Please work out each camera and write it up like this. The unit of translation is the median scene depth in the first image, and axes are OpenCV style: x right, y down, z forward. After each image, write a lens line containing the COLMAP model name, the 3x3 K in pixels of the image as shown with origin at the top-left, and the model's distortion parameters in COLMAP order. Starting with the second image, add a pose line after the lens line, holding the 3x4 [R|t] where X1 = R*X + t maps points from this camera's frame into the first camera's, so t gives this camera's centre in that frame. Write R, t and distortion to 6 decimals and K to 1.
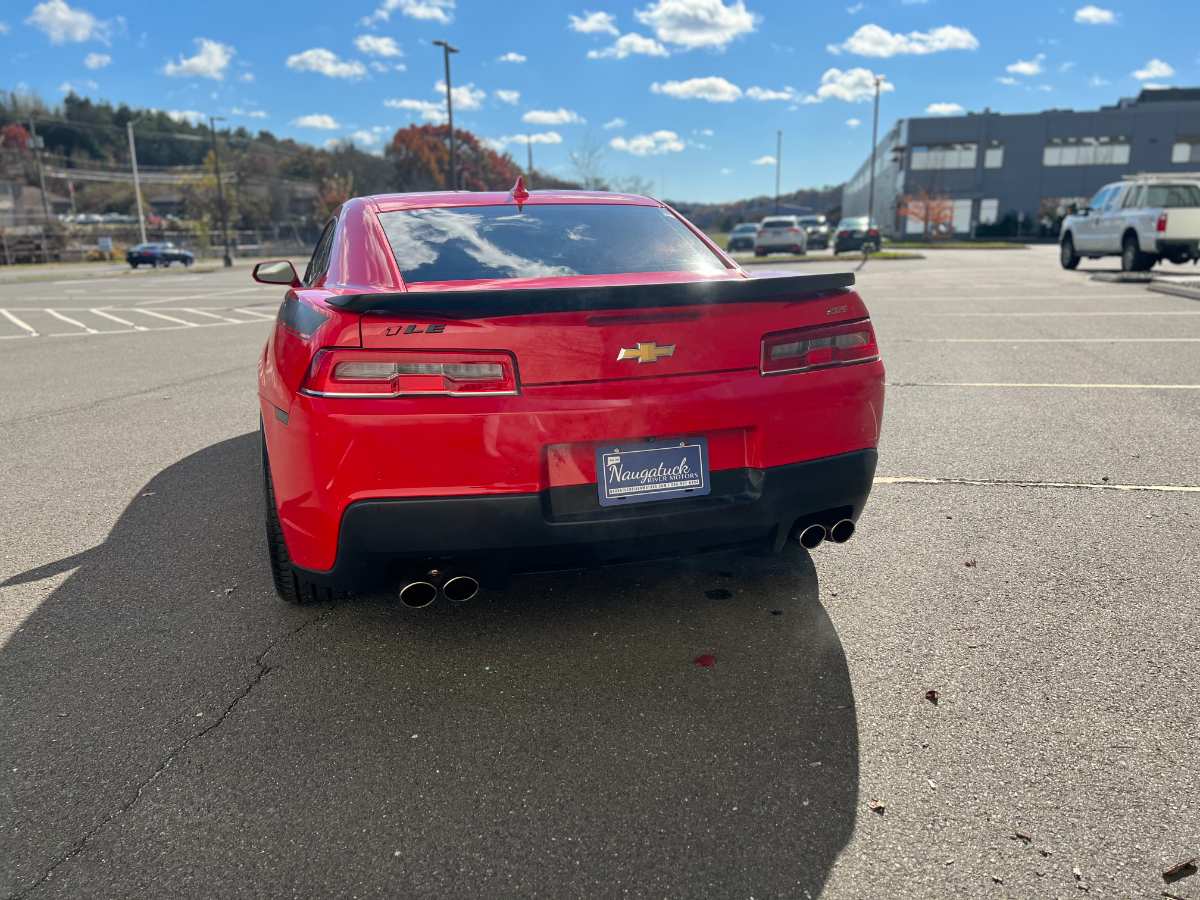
lens RADIAL K [[902.1, 0, 598.2], [0, 902.1, 455.0], [0, 0, 1]] dist [0.053080, -0.056593]
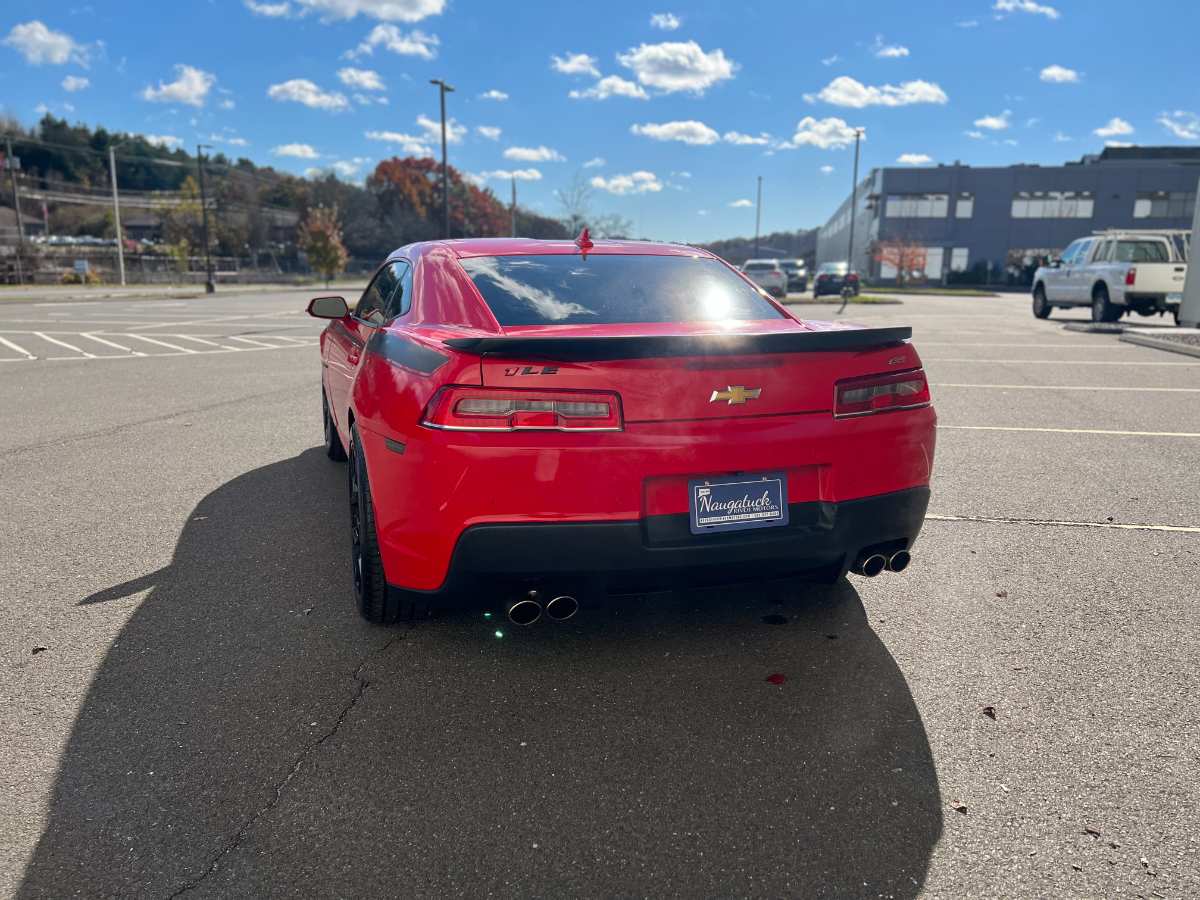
lens RADIAL K [[901.0, 0, 609.2], [0, 901.0, 454.8], [0, 0, 1]] dist [0.058332, -0.065339]
pose [[0.998991, 0.019280, 0.040551, -0.013421], [-0.017725, 0.999106, -0.038373, 0.000432], [-0.041255, 0.037616, 0.998440, -0.008626]]
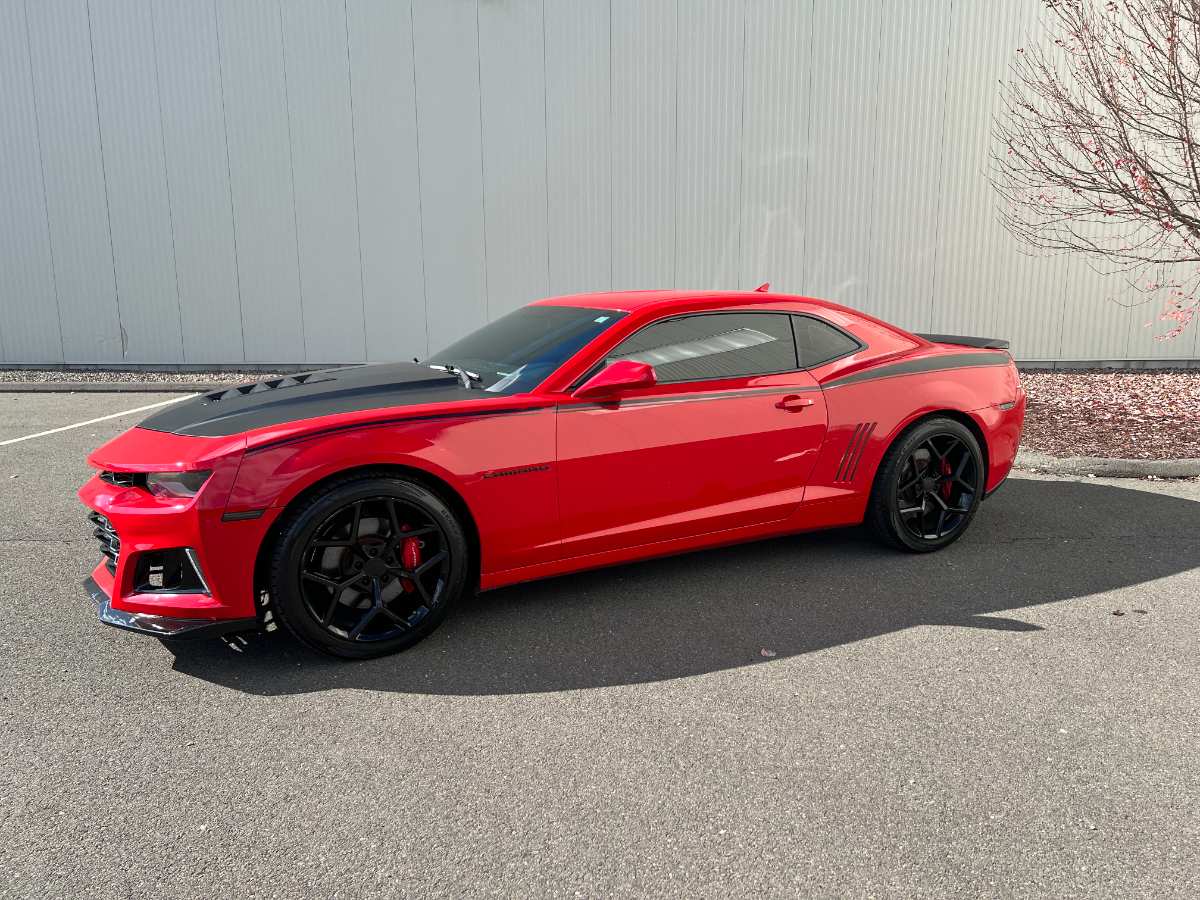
lens RADIAL K [[904.1, 0, 599.9], [0, 904.1, 449.3], [0, 0, 1]] dist [0.053262, -0.065502]
pose [[-0.173626, -0.153179, 0.972826, -0.215986], [0.247398, 0.949367, 0.193640, -0.055995], [-0.953230, 0.274296, -0.126939, 0.212904]]
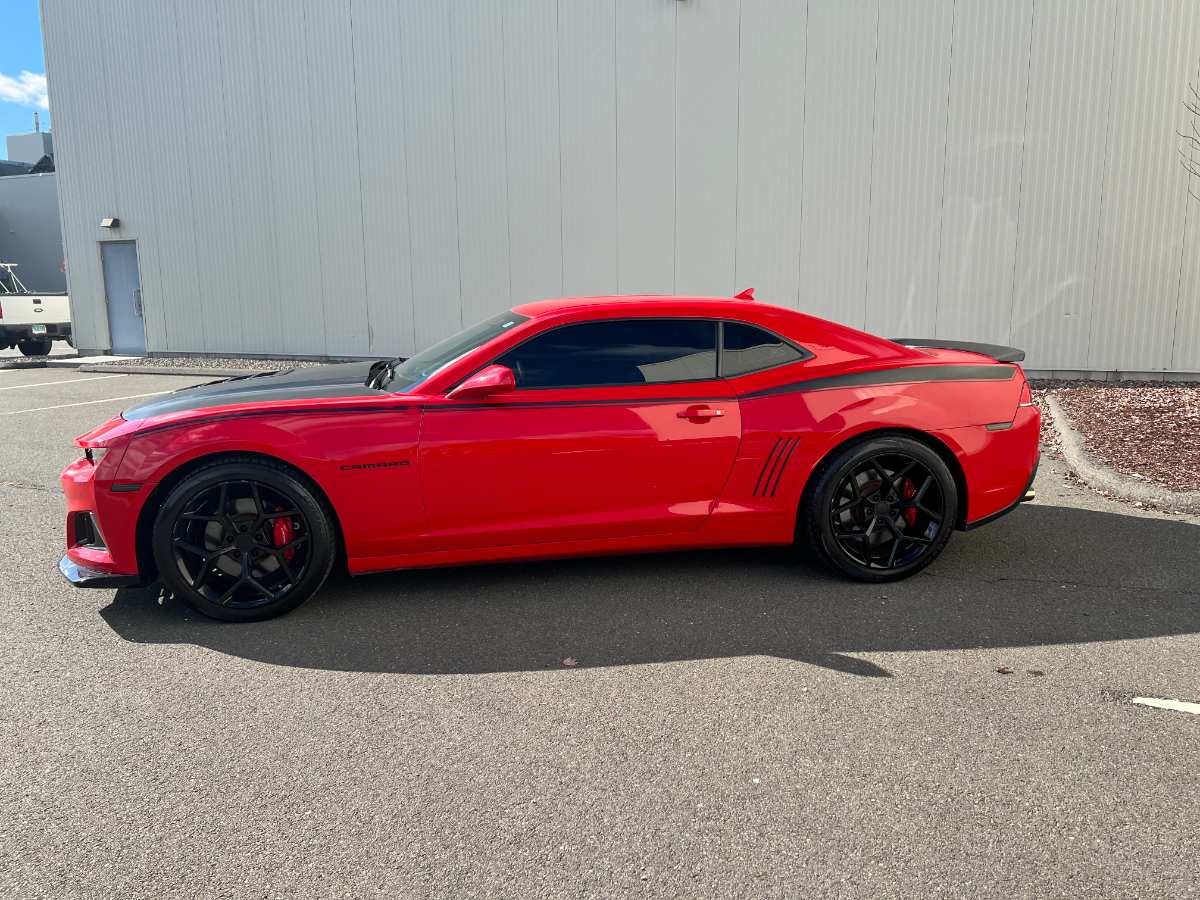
lens RADIAL K [[901.9, 0, 603.6], [0, 901.9, 448.6], [0, 0, 1]] dist [0.051347, -0.057144]
pose [[0.154608, -0.153636, 0.975957, -0.218710], [0.245496, 0.962827, 0.112678, -0.038441], [-0.956989, 0.222172, 0.186578, 0.140486]]
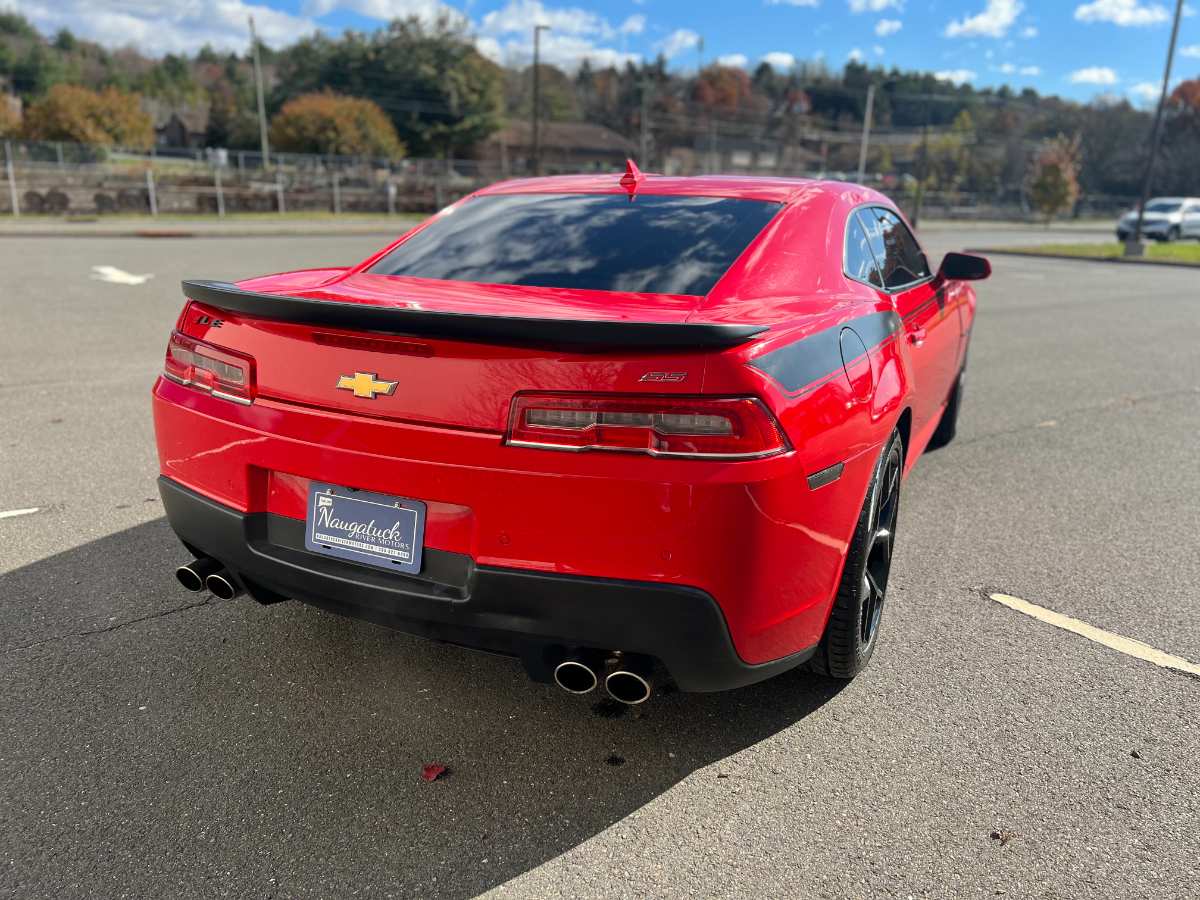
lens RADIAL K [[901.9, 0, 603.6], [0, 901.9, 448.6], [0, 0, 1]] dist [0.051347, -0.057144]
pose [[0.735257, 0.223257, -0.639964, 0.070119], [-0.201827, 0.973479, 0.107726, -0.017664], [0.647042, 0.049956, 0.760816, 0.047987]]
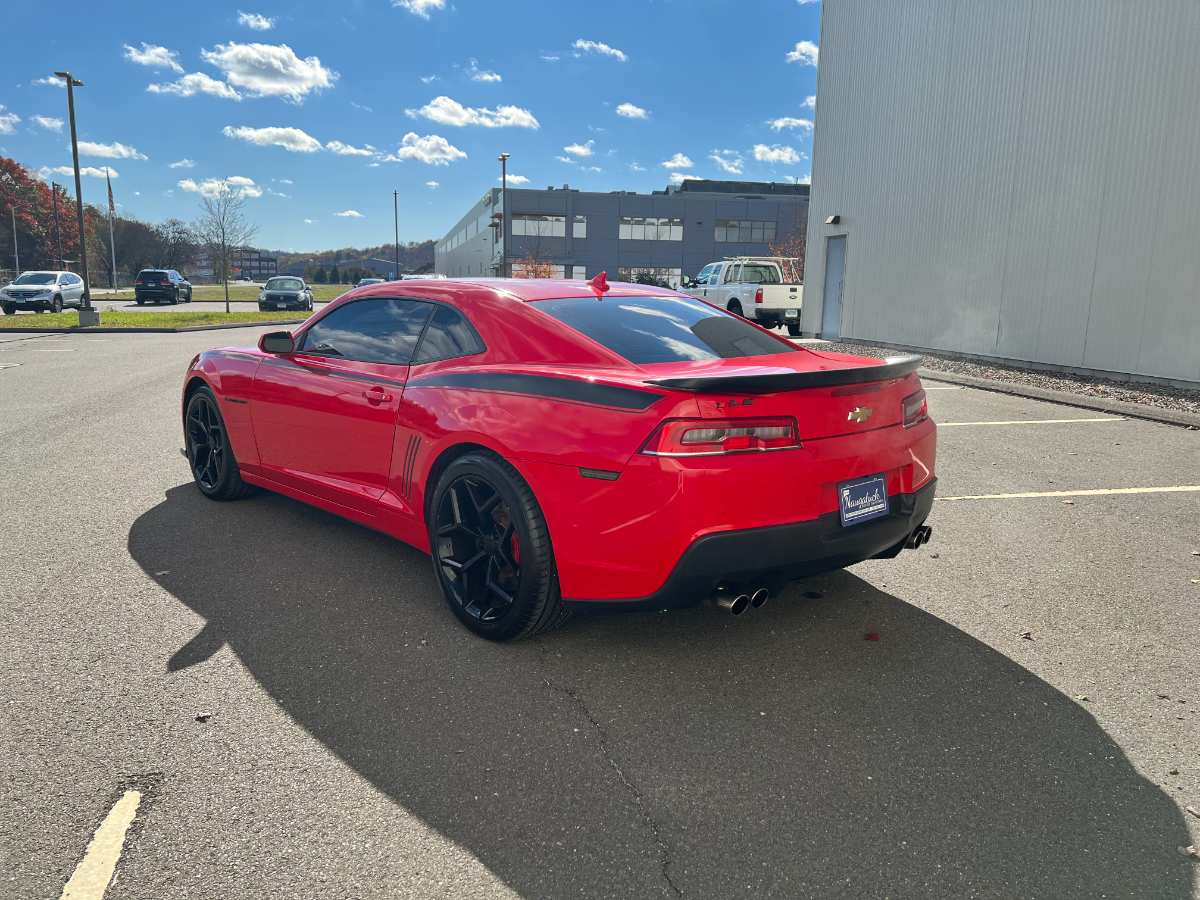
lens RADIAL K [[900.1, 0, 580.1], [0, 900.1, 447.2], [0, 0, 1]] dist [0.059382, -0.067789]
pose [[0.912564, -0.040536, 0.406921, -0.085362], [0.066346, 0.996567, -0.049514, -0.002092], [-0.403517, 0.072182, 0.912120, -0.009514]]
